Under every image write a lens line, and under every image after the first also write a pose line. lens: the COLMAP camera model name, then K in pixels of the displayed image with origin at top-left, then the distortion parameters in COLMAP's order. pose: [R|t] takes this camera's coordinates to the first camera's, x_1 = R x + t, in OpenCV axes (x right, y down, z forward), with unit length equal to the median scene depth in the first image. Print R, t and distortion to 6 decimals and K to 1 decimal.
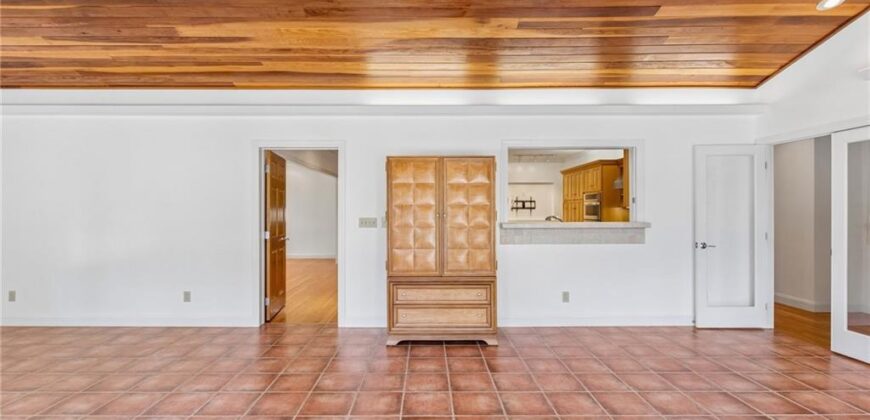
lens RADIAL K [[400.5, 0, 428.1], [0, 400.5, 211.9], [0, 0, 1]] dist [0.003828, -0.000616]
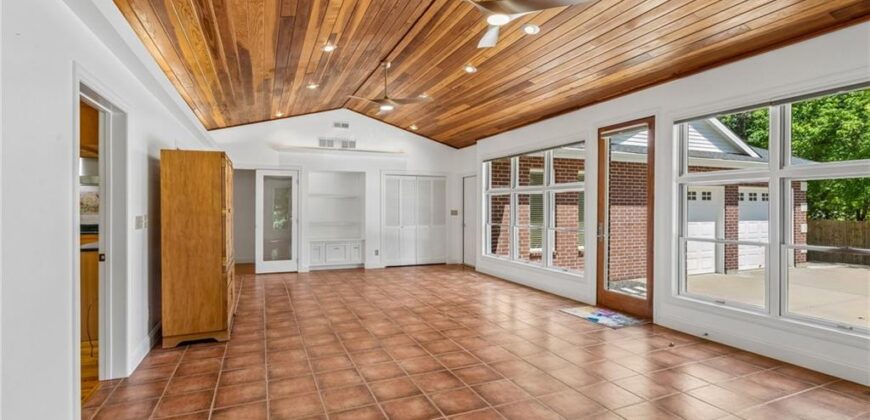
lens RADIAL K [[400.5, 0, 431.5], [0, 400.5, 207.5], [0, 0, 1]] dist [0.003828, -0.000616]
pose [[-0.379688, -0.000086, 0.925115, -1.564788], [0.004898, 0.999986, 0.002103, 0.003859], [-0.925102, 0.005329, -0.379682, 1.173725]]
